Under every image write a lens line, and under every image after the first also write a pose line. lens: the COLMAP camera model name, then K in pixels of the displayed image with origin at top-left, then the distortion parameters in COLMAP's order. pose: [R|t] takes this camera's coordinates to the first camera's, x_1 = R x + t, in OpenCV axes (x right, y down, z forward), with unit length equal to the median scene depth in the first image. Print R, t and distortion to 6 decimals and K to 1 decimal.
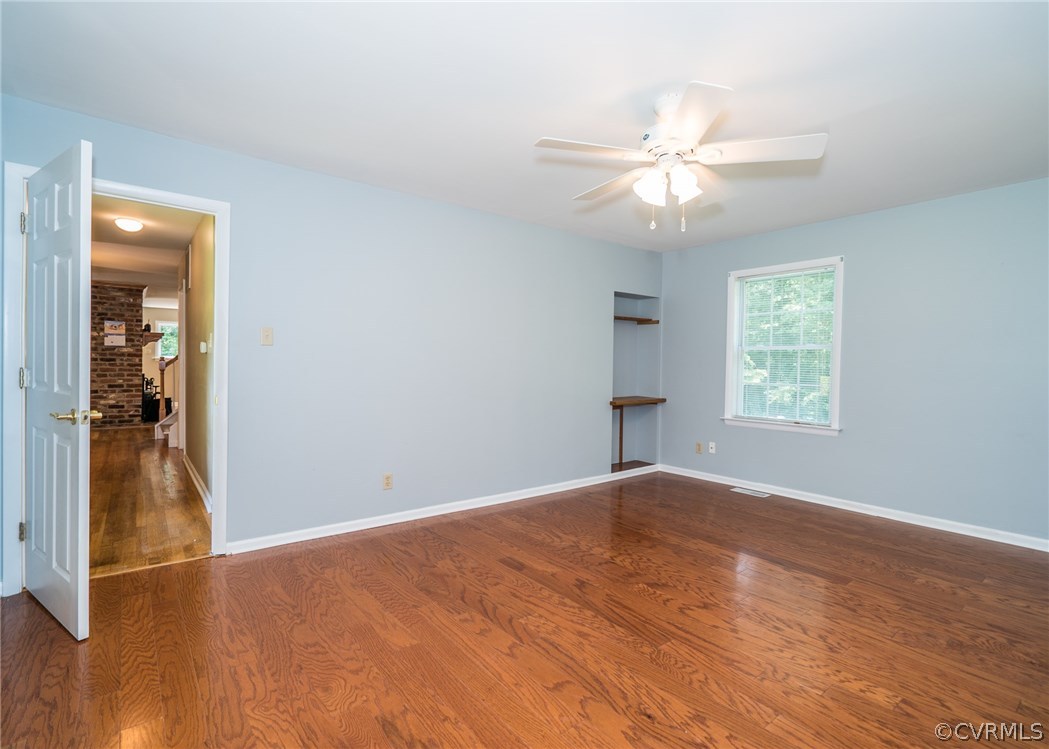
lens RADIAL K [[504.6, 0, 537.4], [0, 504.6, 374.2], [0, 0, 1]] dist [-0.002335, 0.000569]
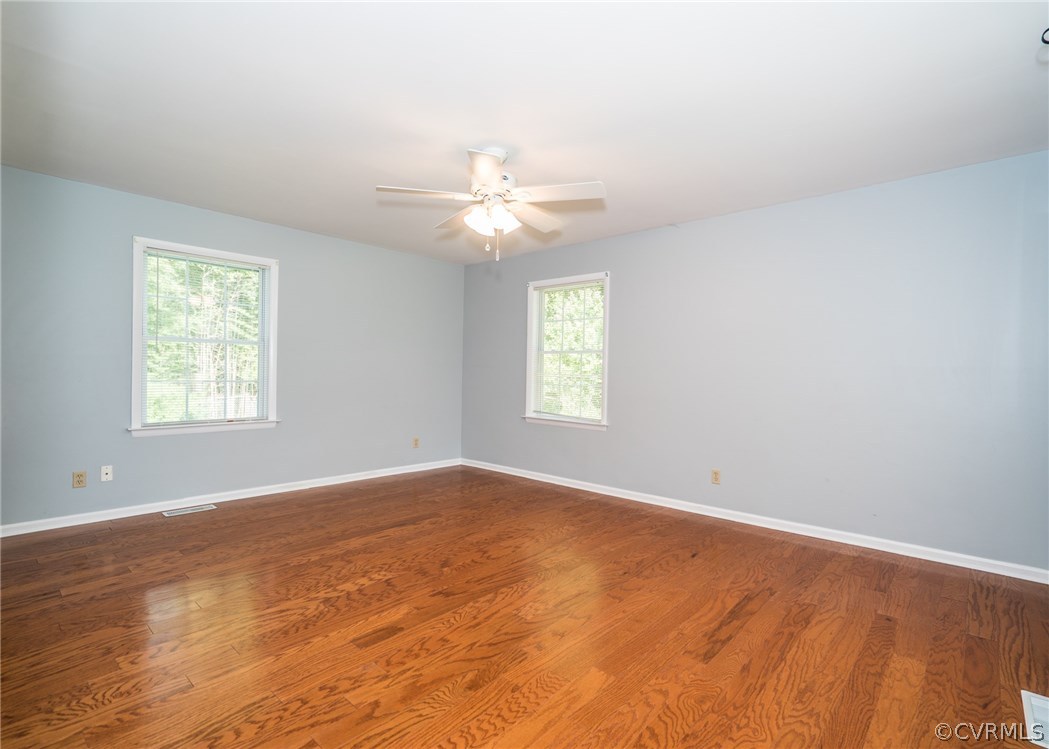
lens RADIAL K [[504.6, 0, 537.4], [0, 504.6, 374.2], [0, 0, 1]] dist [-0.002335, 0.000569]
pose [[-0.161157, -0.020097, 0.986724, -0.387135], [-0.000671, 0.999795, 0.020254, -0.008935], [-0.986929, 0.002602, -0.161137, 0.430814]]
